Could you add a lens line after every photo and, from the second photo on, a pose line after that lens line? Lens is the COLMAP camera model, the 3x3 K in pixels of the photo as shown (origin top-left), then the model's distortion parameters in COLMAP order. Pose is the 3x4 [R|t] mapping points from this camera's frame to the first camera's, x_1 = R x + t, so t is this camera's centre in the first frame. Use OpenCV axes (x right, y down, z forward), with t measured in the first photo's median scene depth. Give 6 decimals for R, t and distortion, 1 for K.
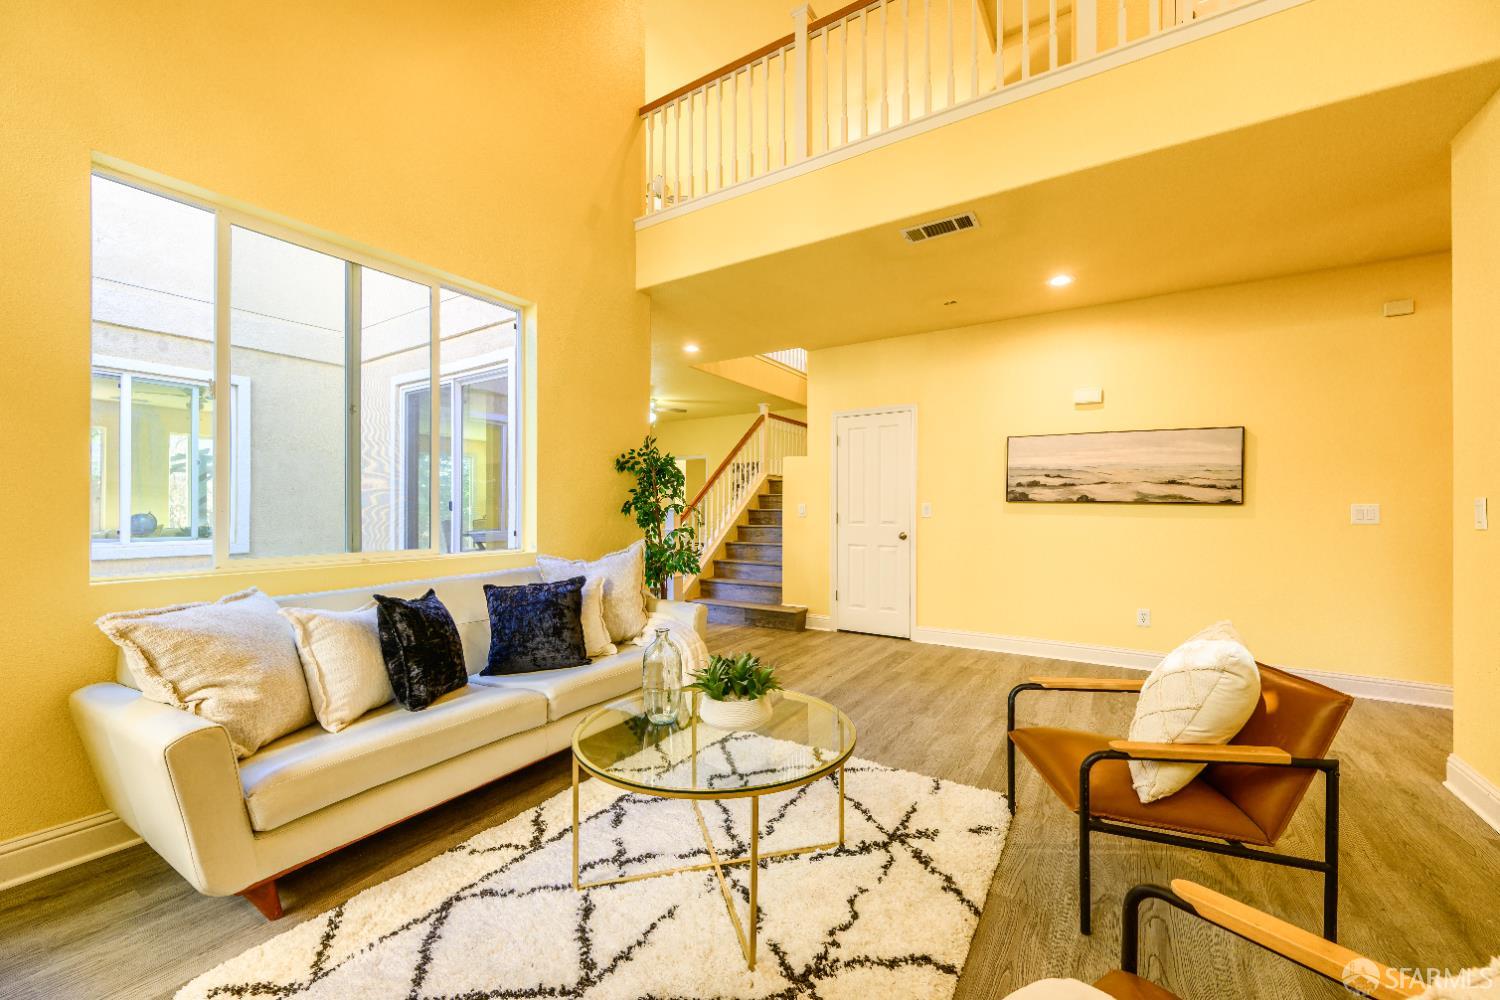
lens RADIAL K [[584.9, 0, 745.7], [0, 584.9, 506.6], [0, 0, 1]] dist [0.000025, 0.000086]
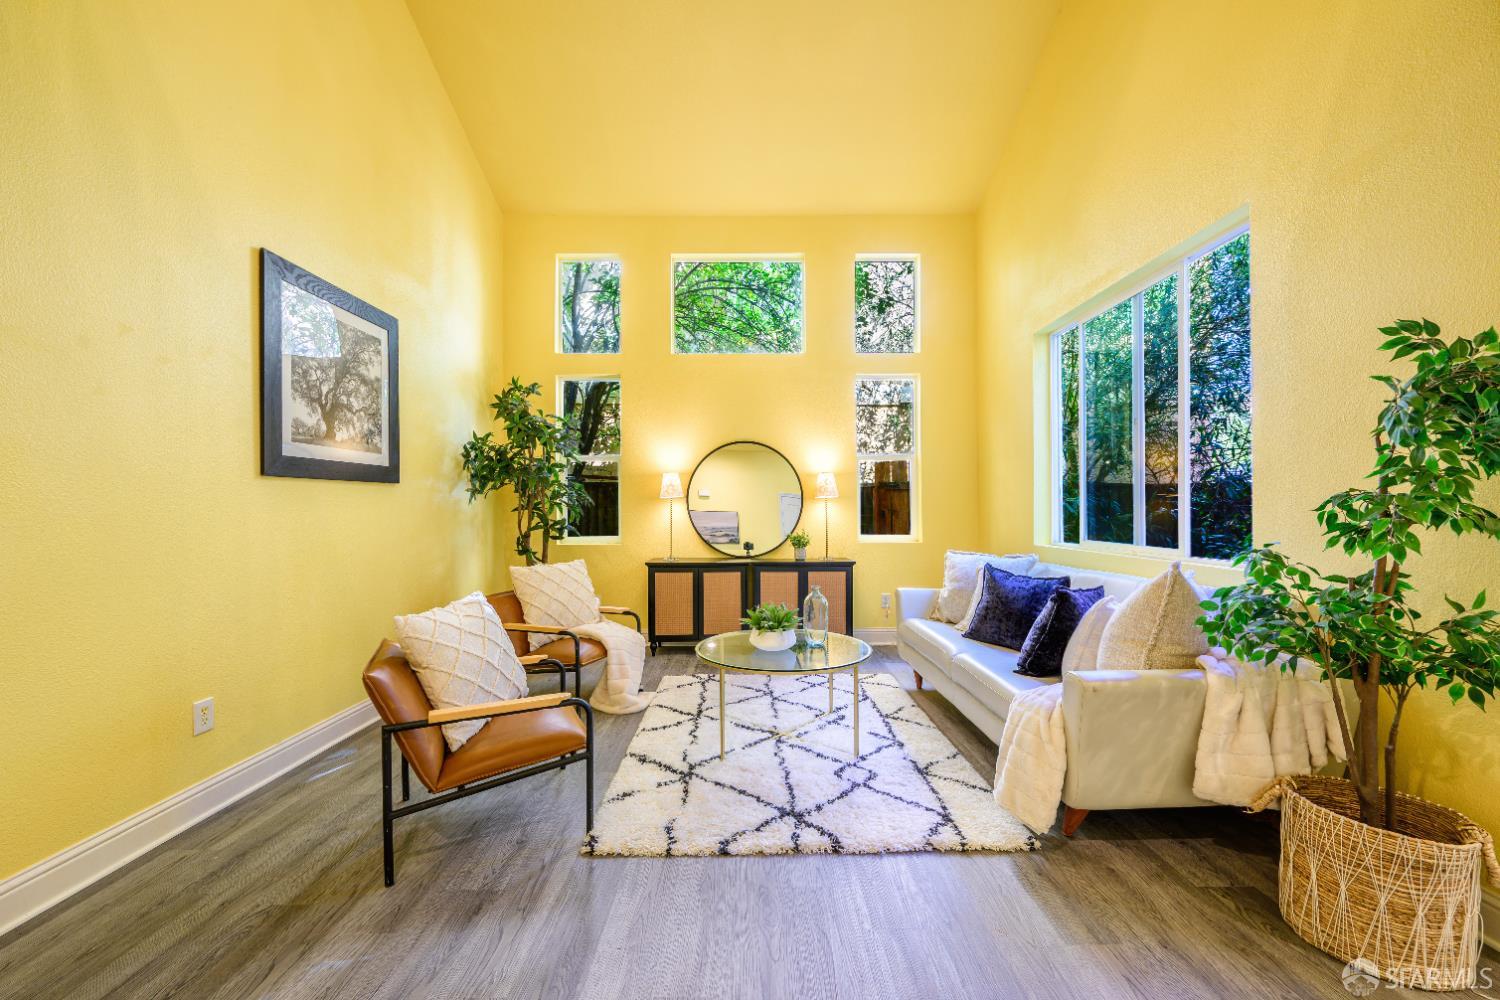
lens RADIAL K [[584.9, 0, 752.7], [0, 584.9, 508.6], [0, 0, 1]] dist [0.000025, 0.000086]
pose [[-0.835146, 0.001479, -0.550027, 0.760695], [0.004843, 0.999977, -0.004664, 0.008500], [0.550007, -0.006559, -0.835134, 1.956641]]
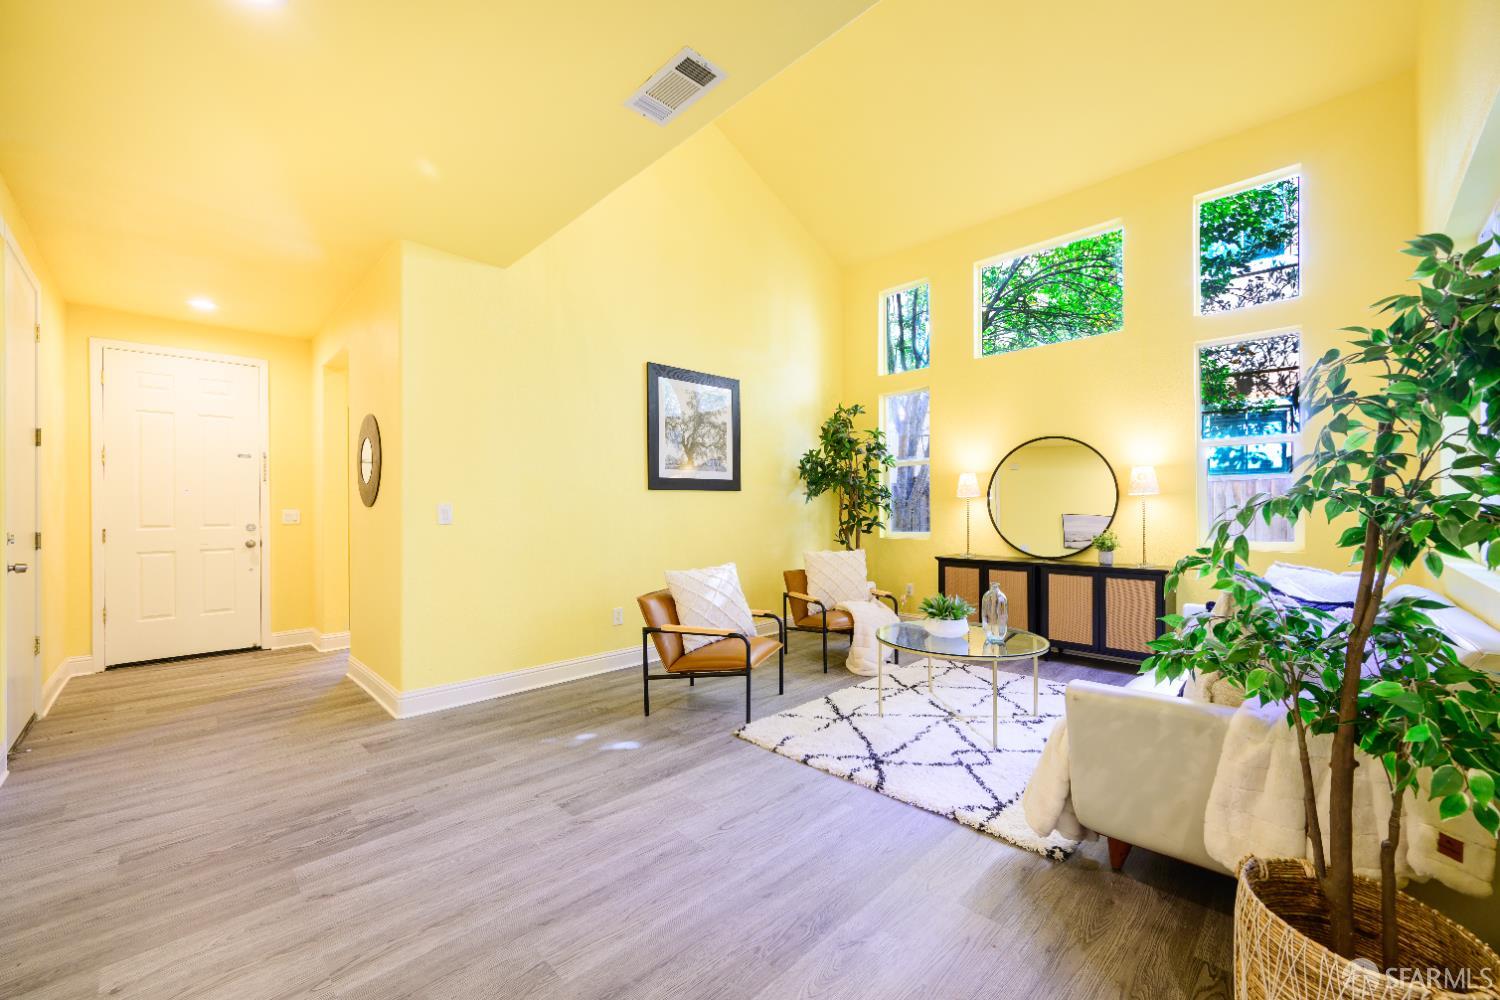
lens RADIAL K [[584.9, 0, 754.1], [0, 584.9, 505.7], [0, 0, 1]] dist [0.000025, 0.000086]
pose [[-0.979474, 0.002041, 0.201563, 0.162507], [0.000188, 0.999958, -0.009212, 0.009993], [-0.201573, -0.008986, -0.979432, 2.398510]]
